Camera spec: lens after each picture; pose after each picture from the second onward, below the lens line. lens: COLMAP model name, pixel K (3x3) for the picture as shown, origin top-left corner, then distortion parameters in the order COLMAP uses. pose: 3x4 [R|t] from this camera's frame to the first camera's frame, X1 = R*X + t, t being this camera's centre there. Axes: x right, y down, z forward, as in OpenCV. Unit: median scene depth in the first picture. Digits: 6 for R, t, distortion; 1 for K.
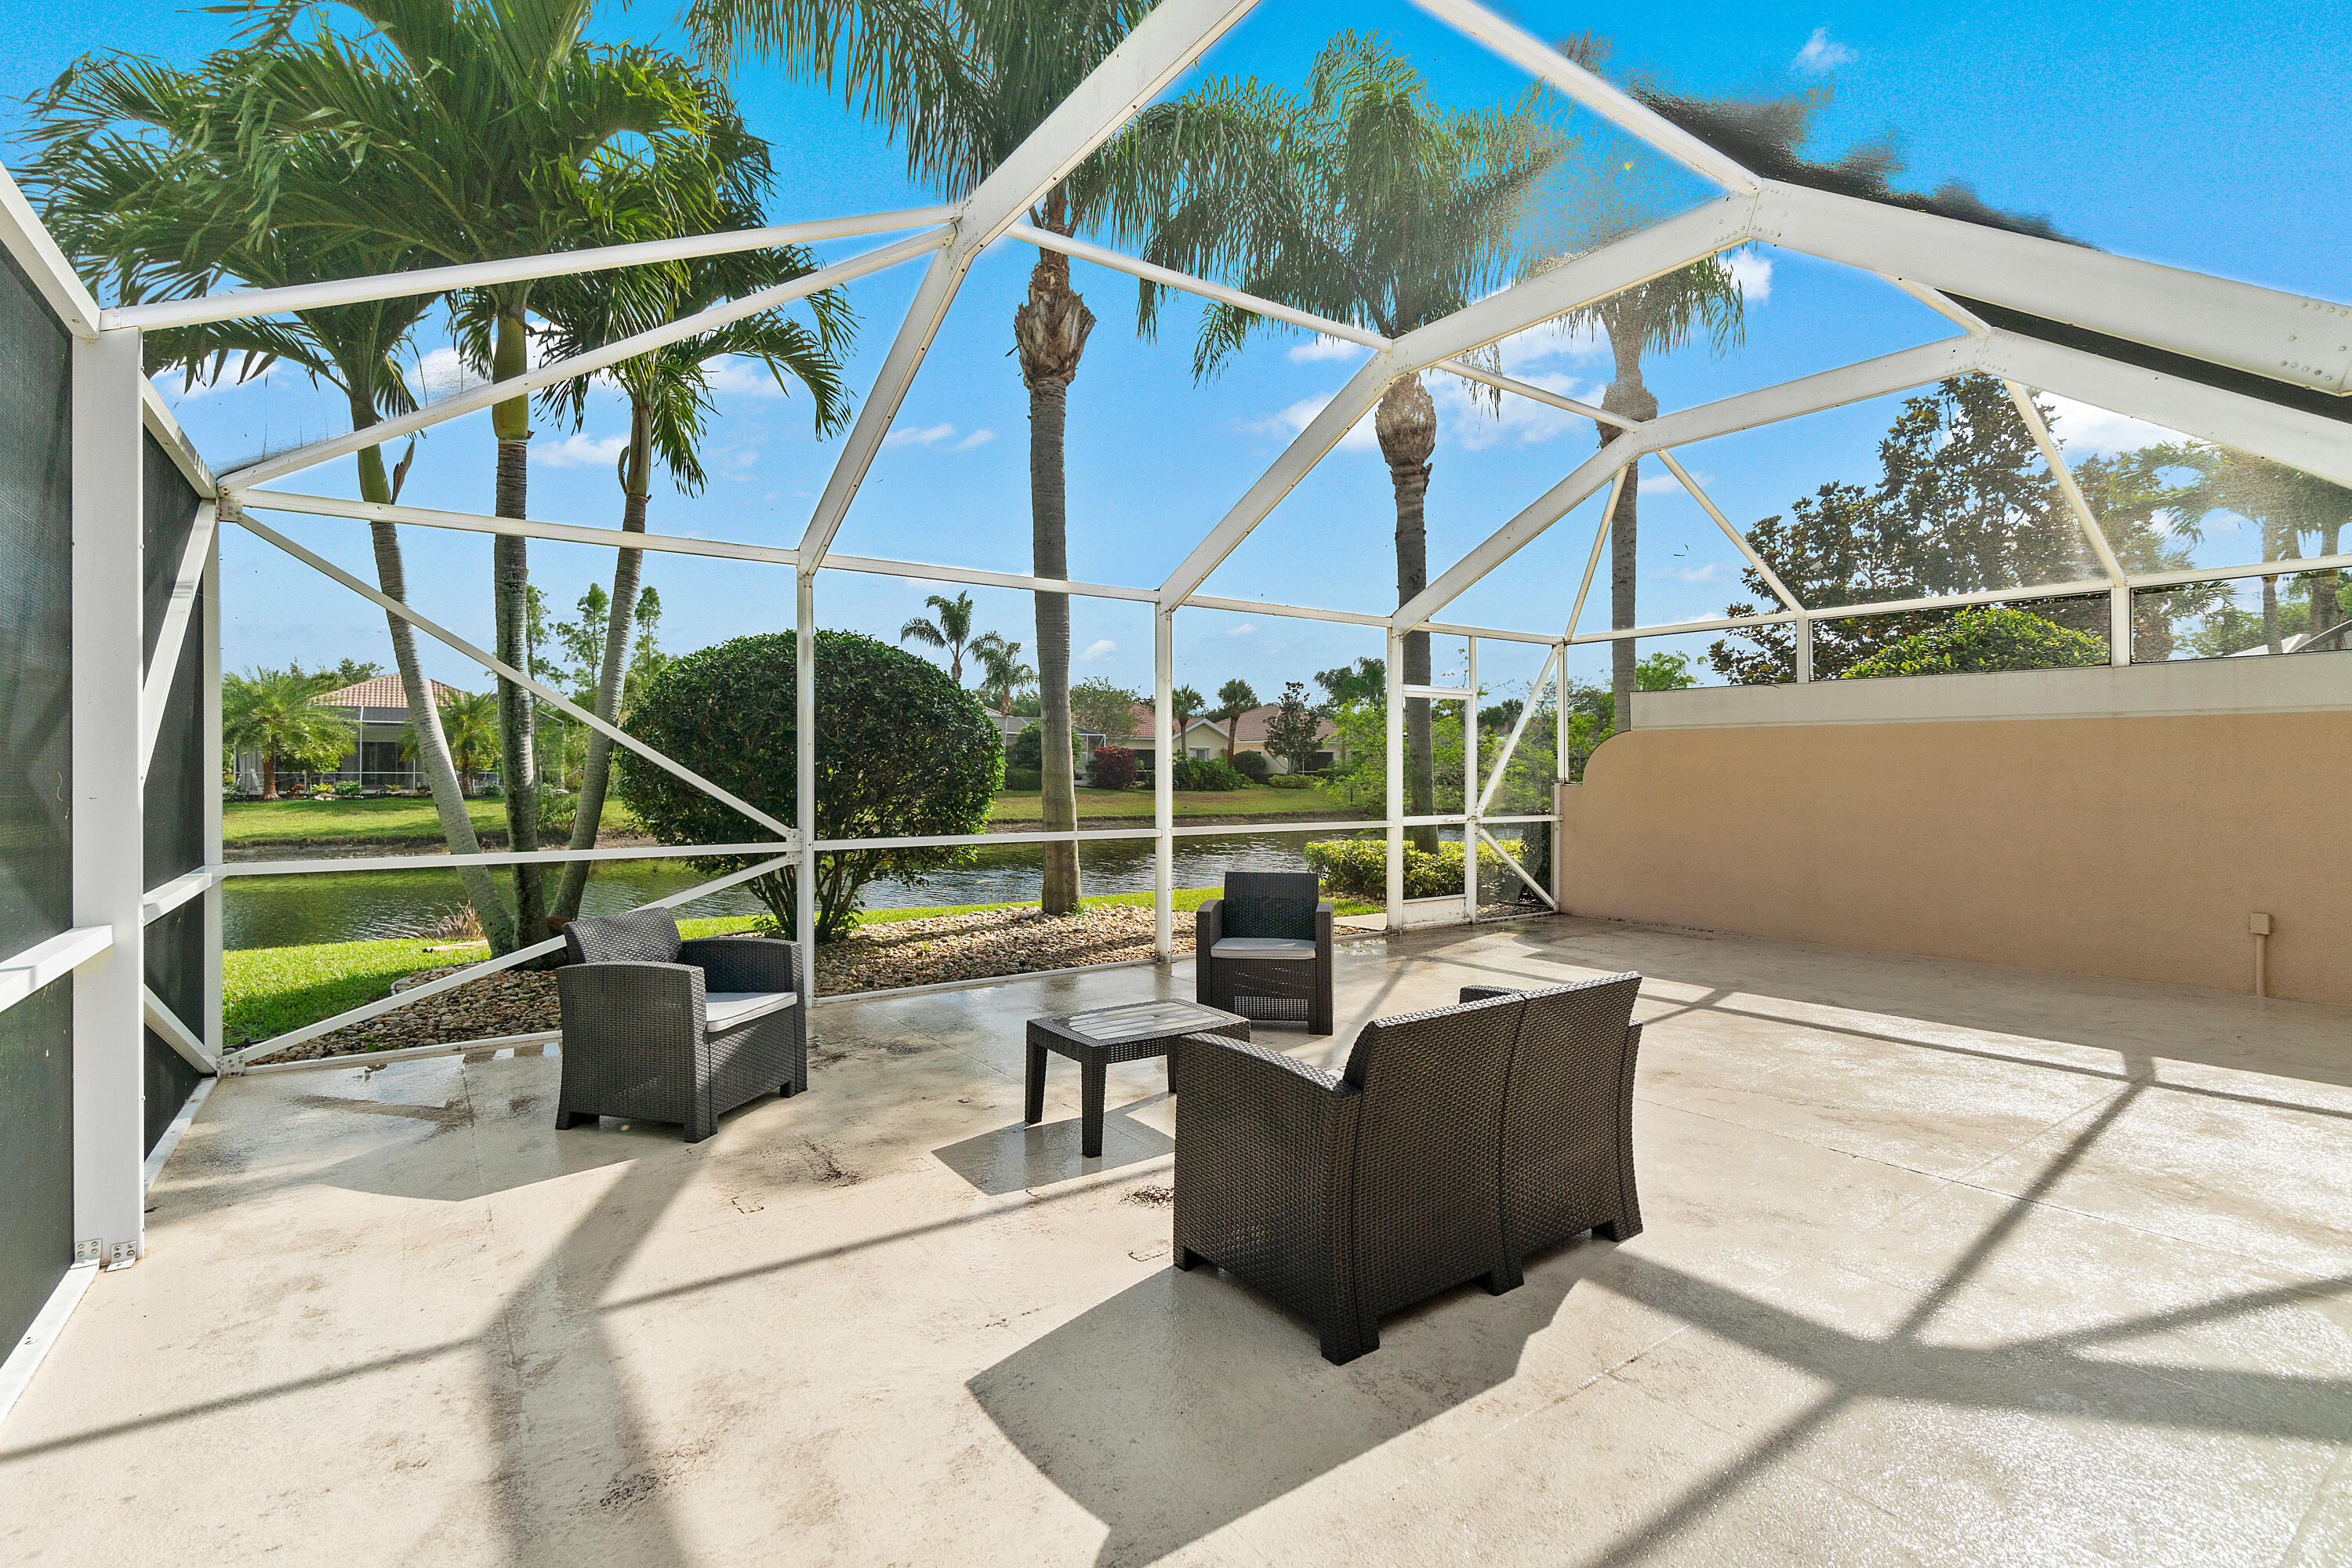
lens RADIAL K [[1064.4, 0, 1176.0], [0, 1064.4, 784.0], [0, 0, 1]] dist [0.002452, 0.000128]
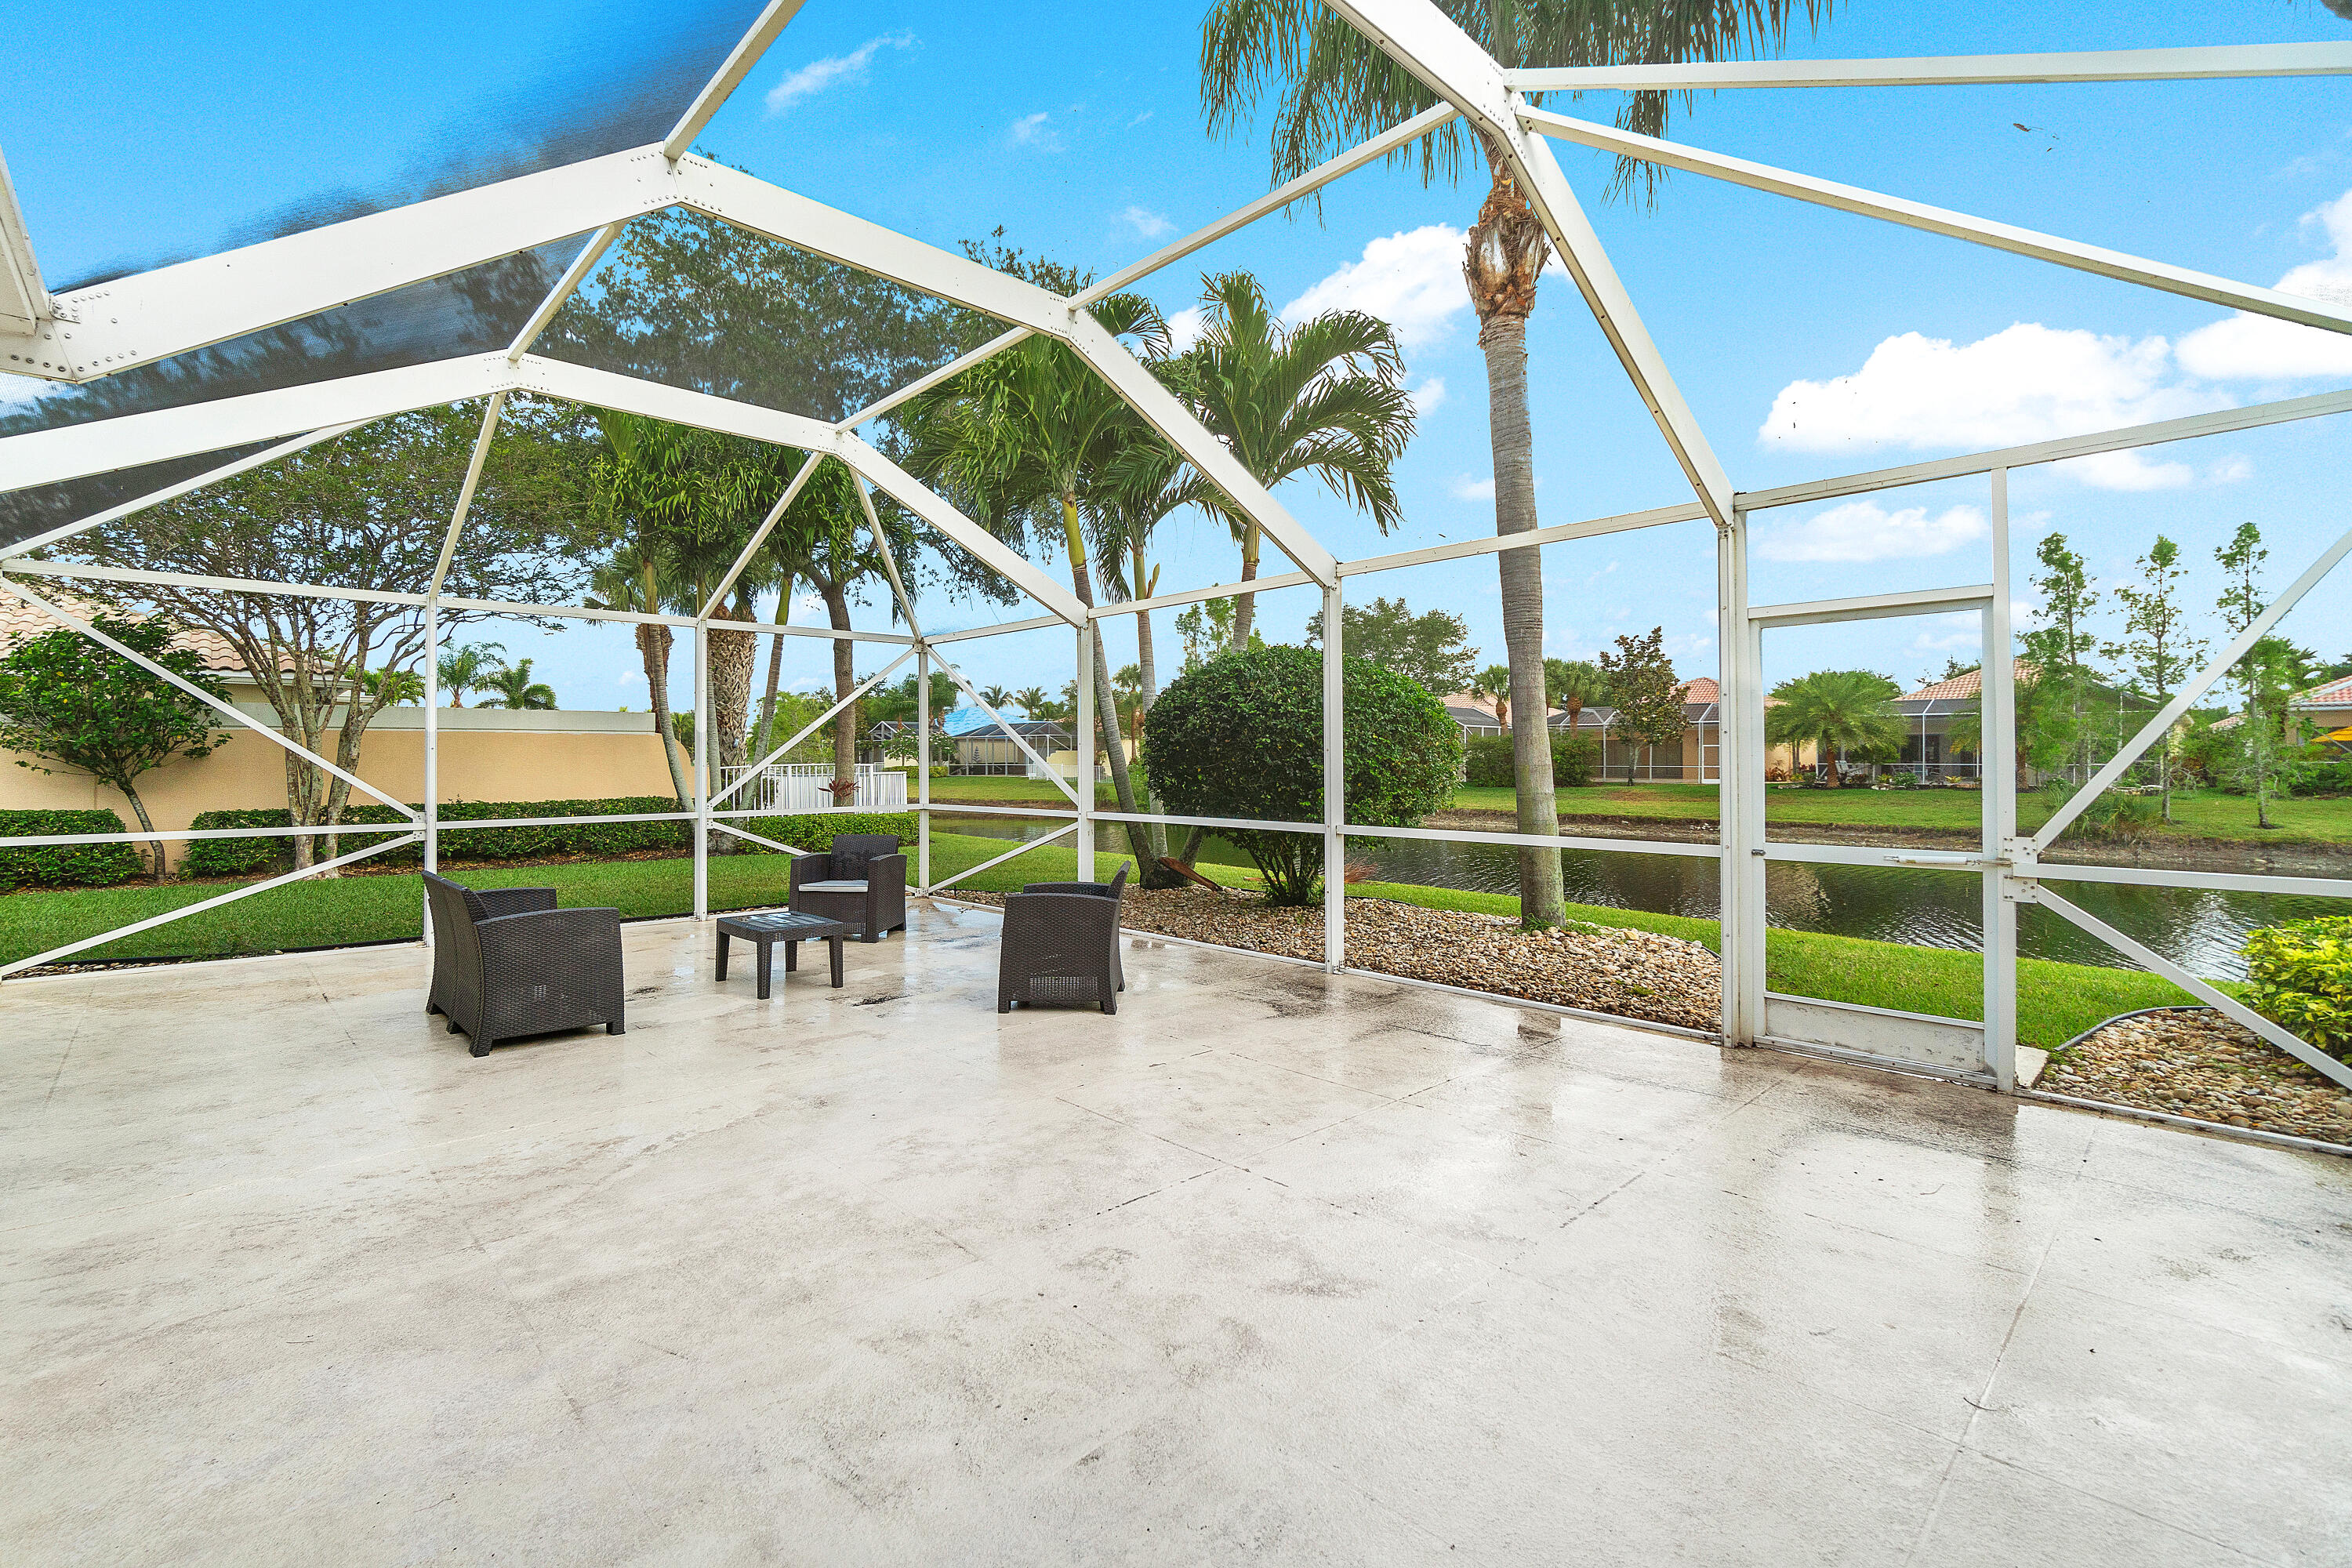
lens RADIAL K [[1064.4, 0, 1176.0], [0, 1064.4, 784.0], [0, 0, 1]] dist [0.002452, 0.000128]
pose [[0.126411, 0.016986, -0.991833, 0.725303], [-0.010272, 0.999822, 0.015813, -0.003555], [0.991925, 0.008189, 0.126563, 0.627376]]
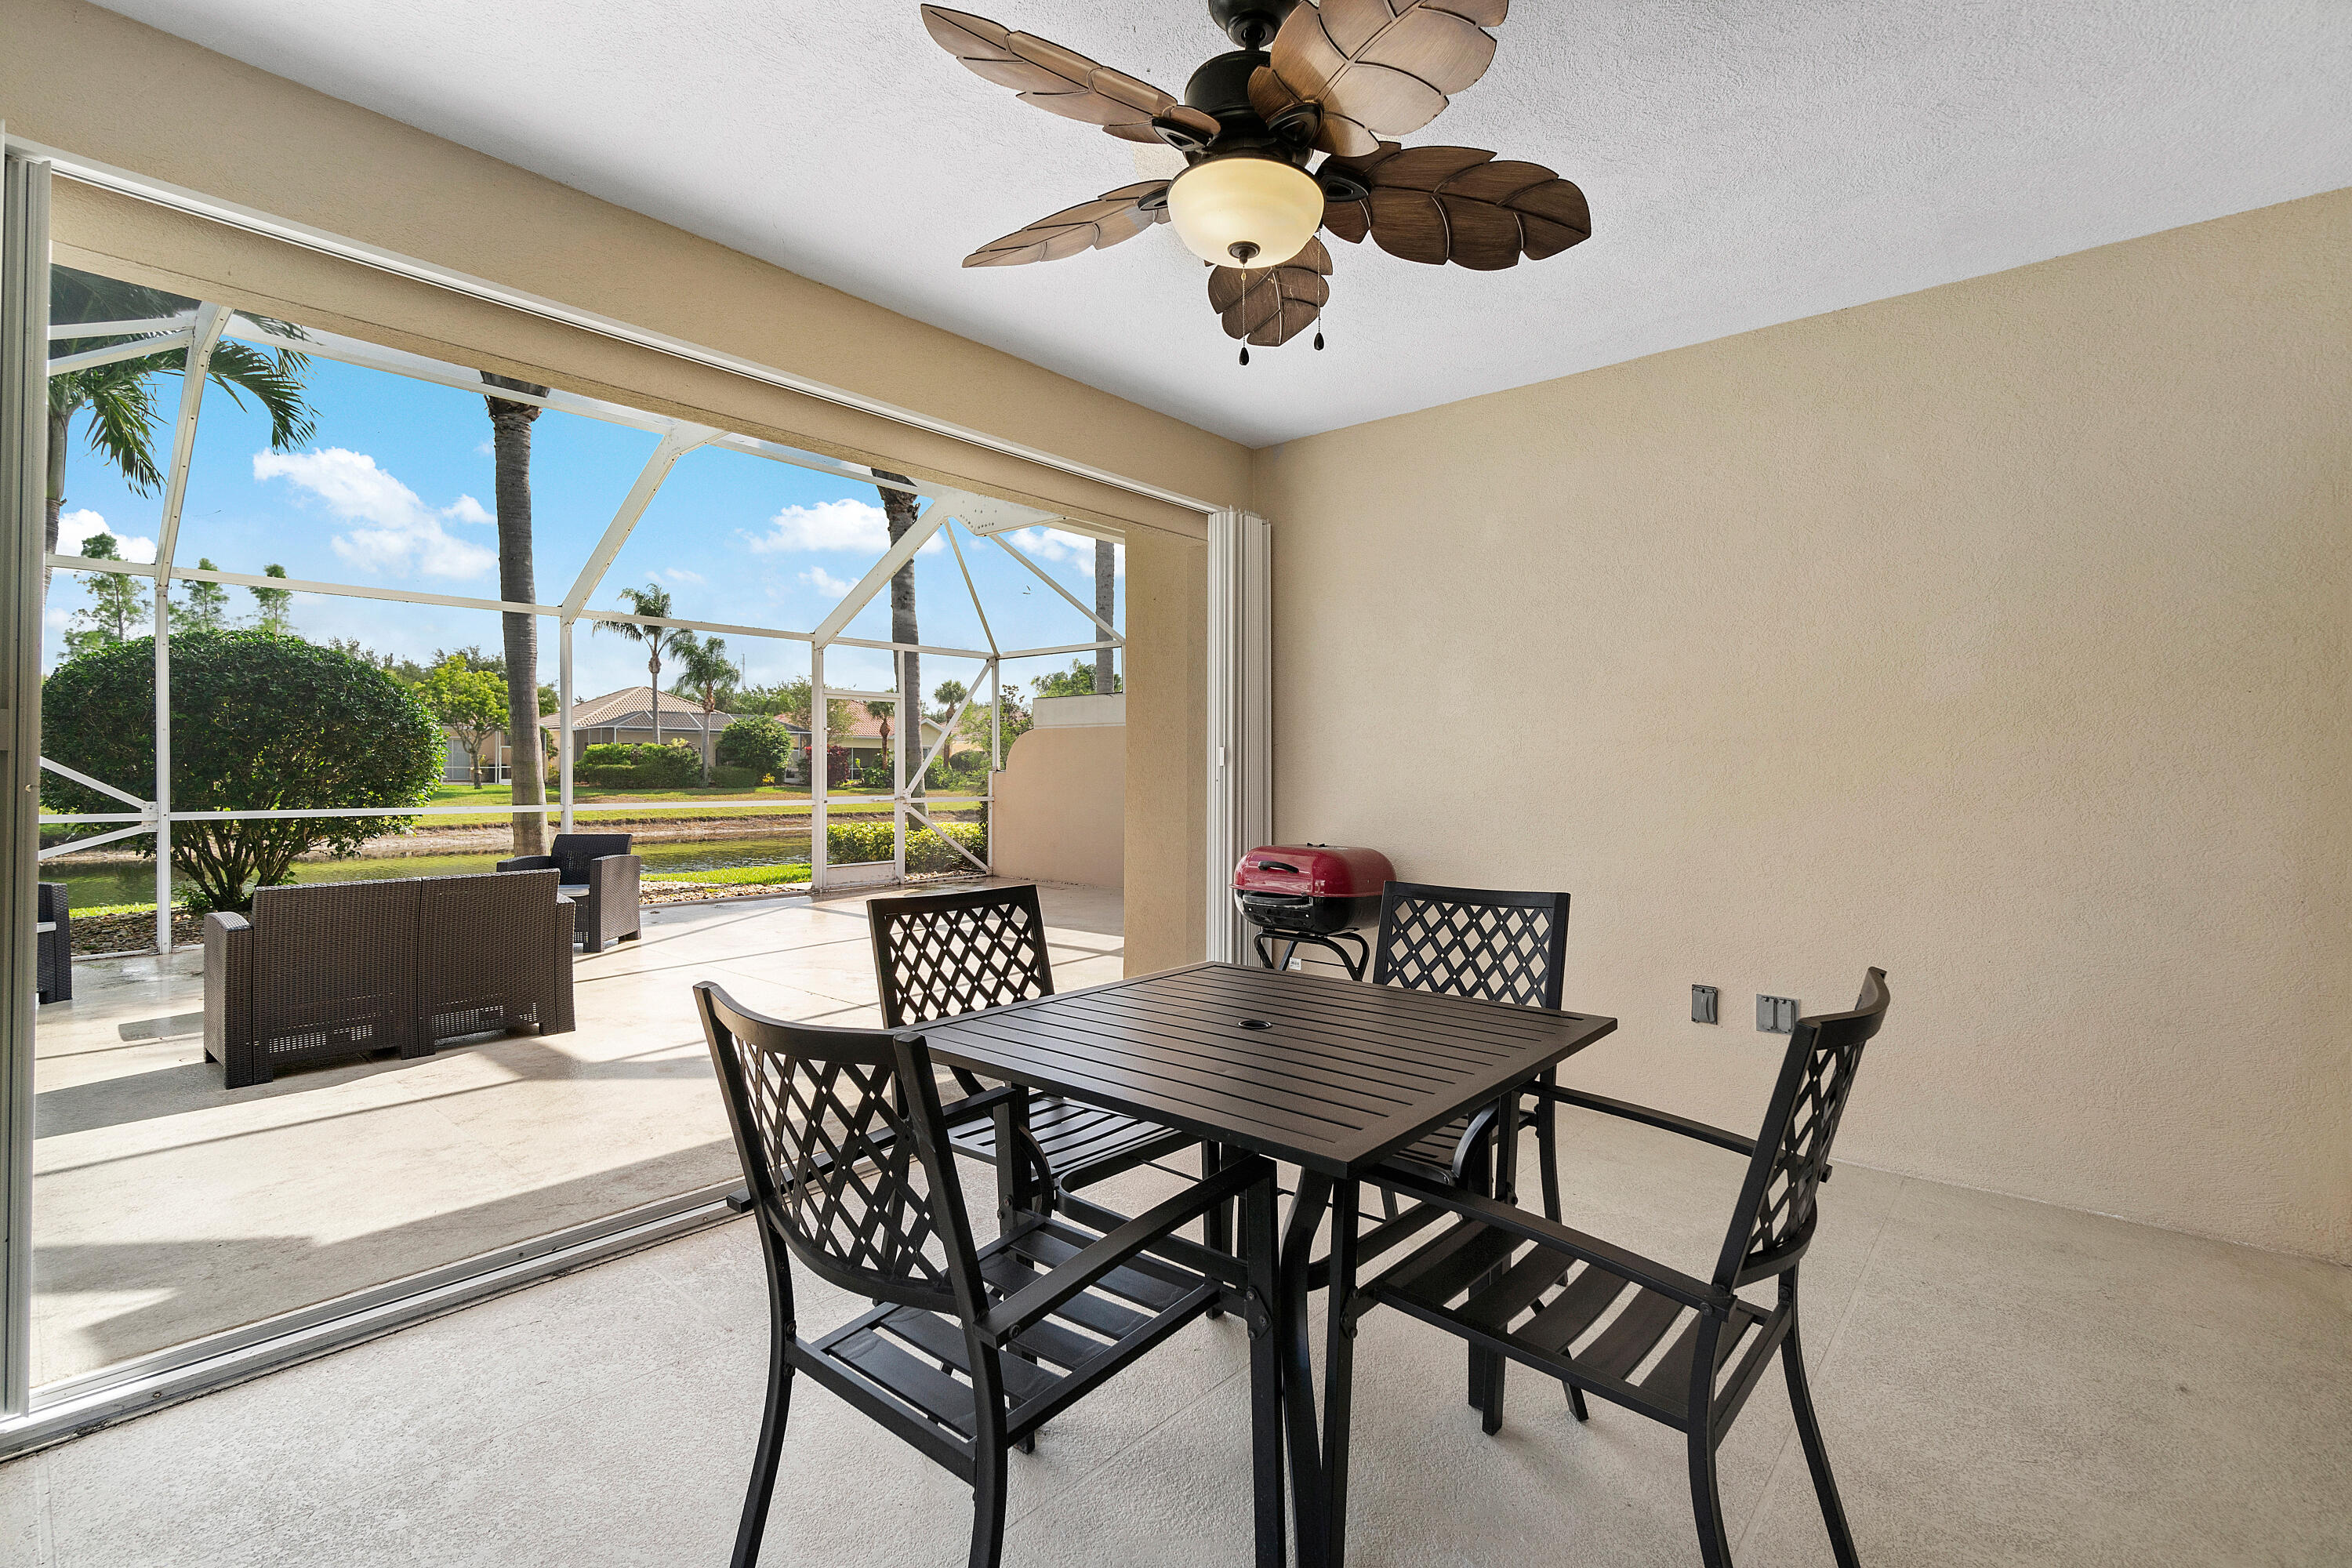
lens RADIAL K [[1041.6, 0, 1176.0], [0, 1041.6, 784.0], [0, 0, 1]] dist [-0.000419, -0.000346]
pose [[0.974155, -0.000074, 0.225880, 0.318479], [0.000154, 1.000000, -0.000336, 0.015398], [-0.225880, 0.000362, 0.974155, -0.244719]]
